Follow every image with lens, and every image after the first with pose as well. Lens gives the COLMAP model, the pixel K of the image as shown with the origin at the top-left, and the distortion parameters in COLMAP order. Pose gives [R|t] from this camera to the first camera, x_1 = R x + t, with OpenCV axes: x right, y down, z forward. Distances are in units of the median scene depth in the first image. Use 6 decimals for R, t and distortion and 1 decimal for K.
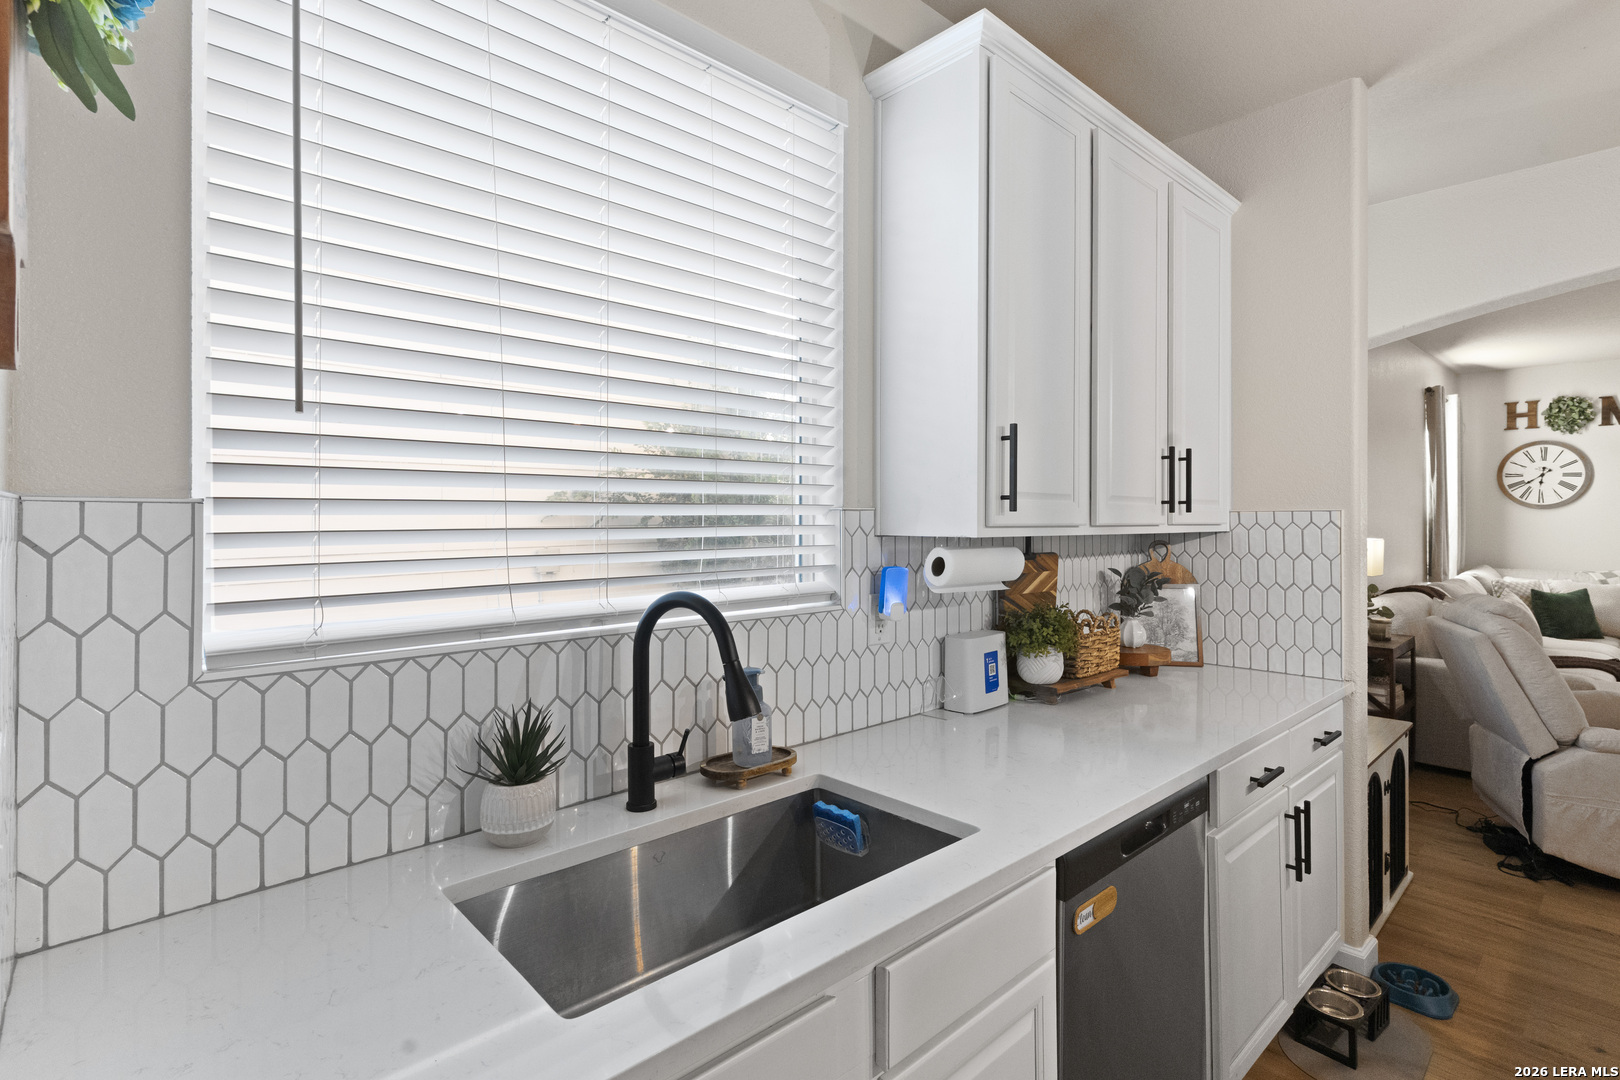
lens RADIAL K [[777.7, 0, 815.6], [0, 777.7, 519.0], [0, 0, 1]] dist [0.001303, 0.000033]
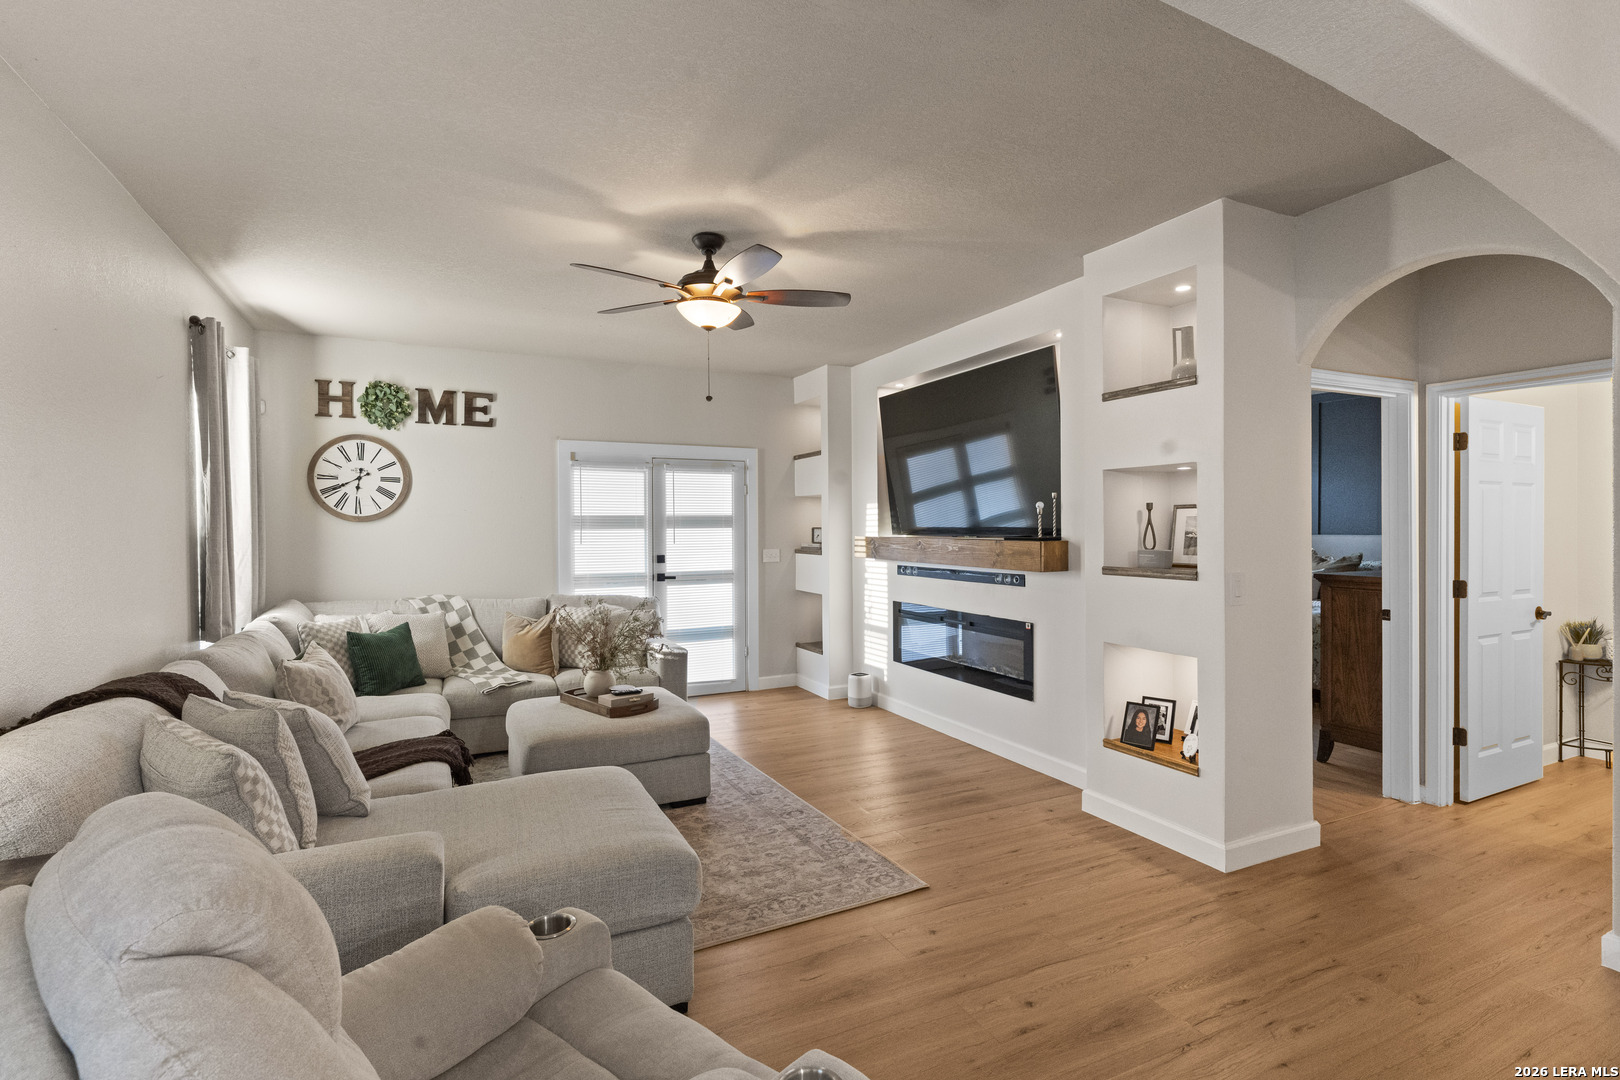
lens RADIAL K [[773.3, 0, 815.5], [0, 773.3, 532.7], [0, 0, 1]] dist [0.002174, 0.000234]
pose [[0.287955, -0.006643, 0.957621, 1.008604], [0.009600, 0.999946, 0.004050, -0.002400], [-0.957596, 0.008027, 0.288003, 1.062748]]
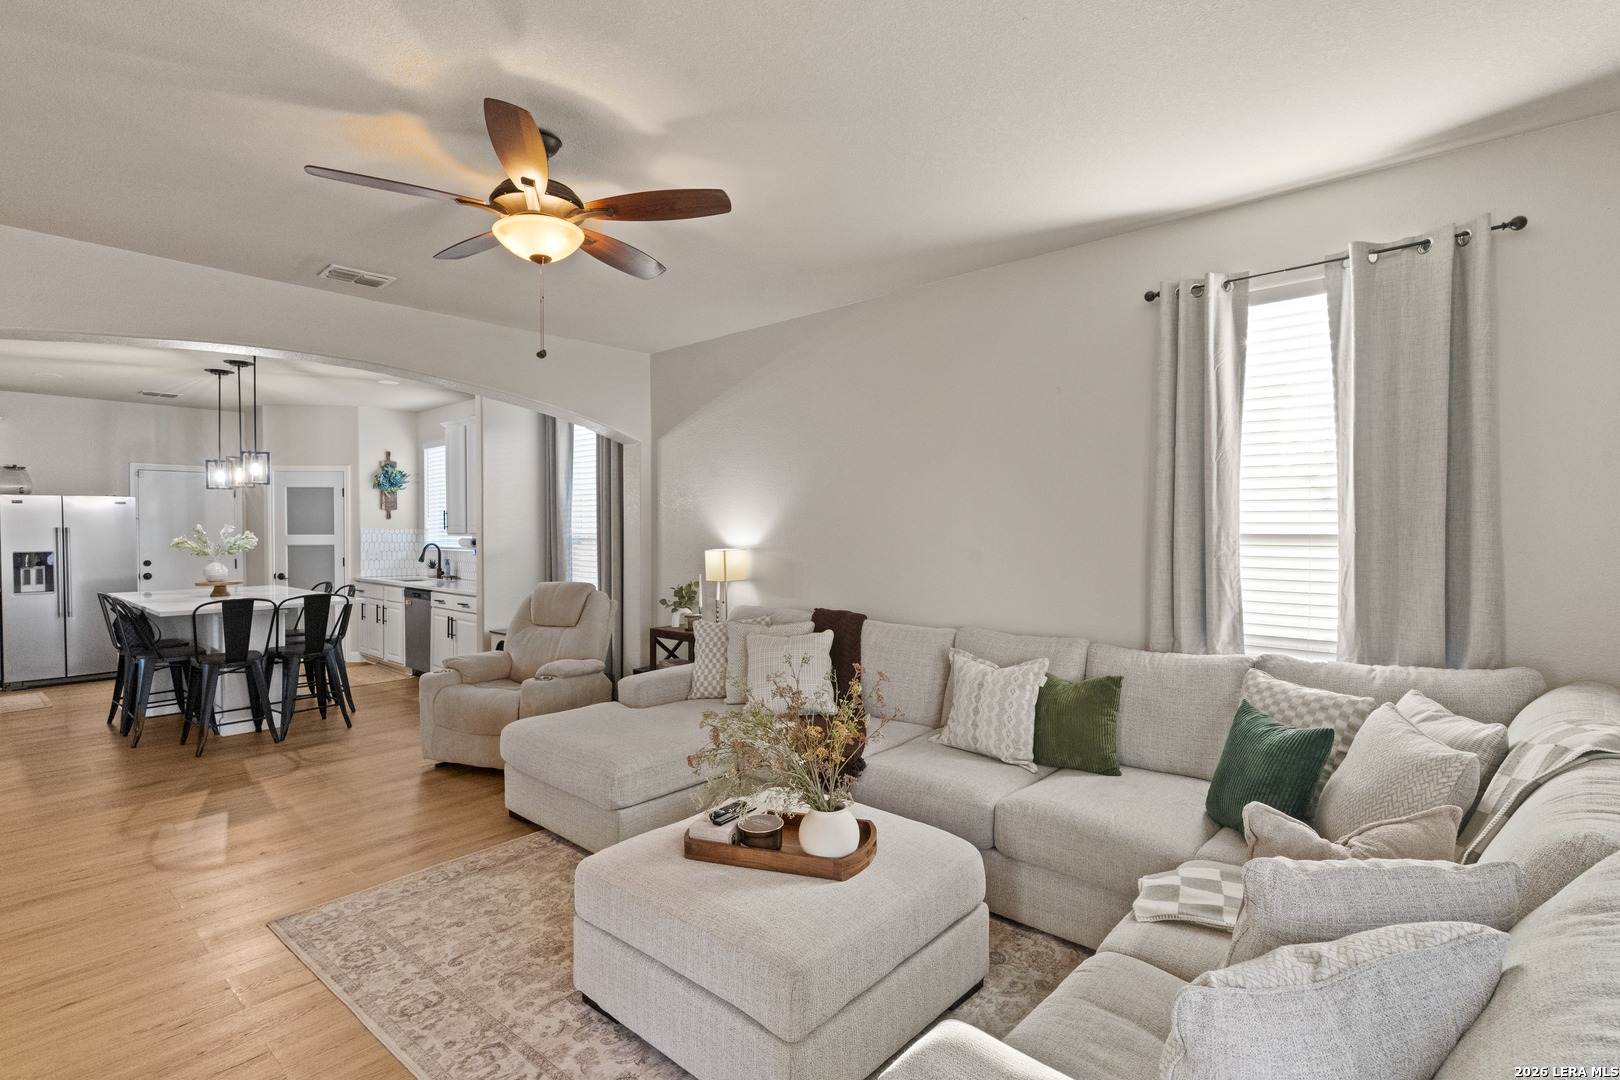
lens RADIAL K [[773.3, 0, 815.5], [0, 773.3, 532.7], [0, 0, 1]] dist [0.002174, 0.000234]
pose [[0.095589, 0.004541, -0.995411, 3.733538], [-0.000101, 0.999990, 0.004552, -0.008882], [0.995421, -0.000335, 0.095588, 2.045463]]
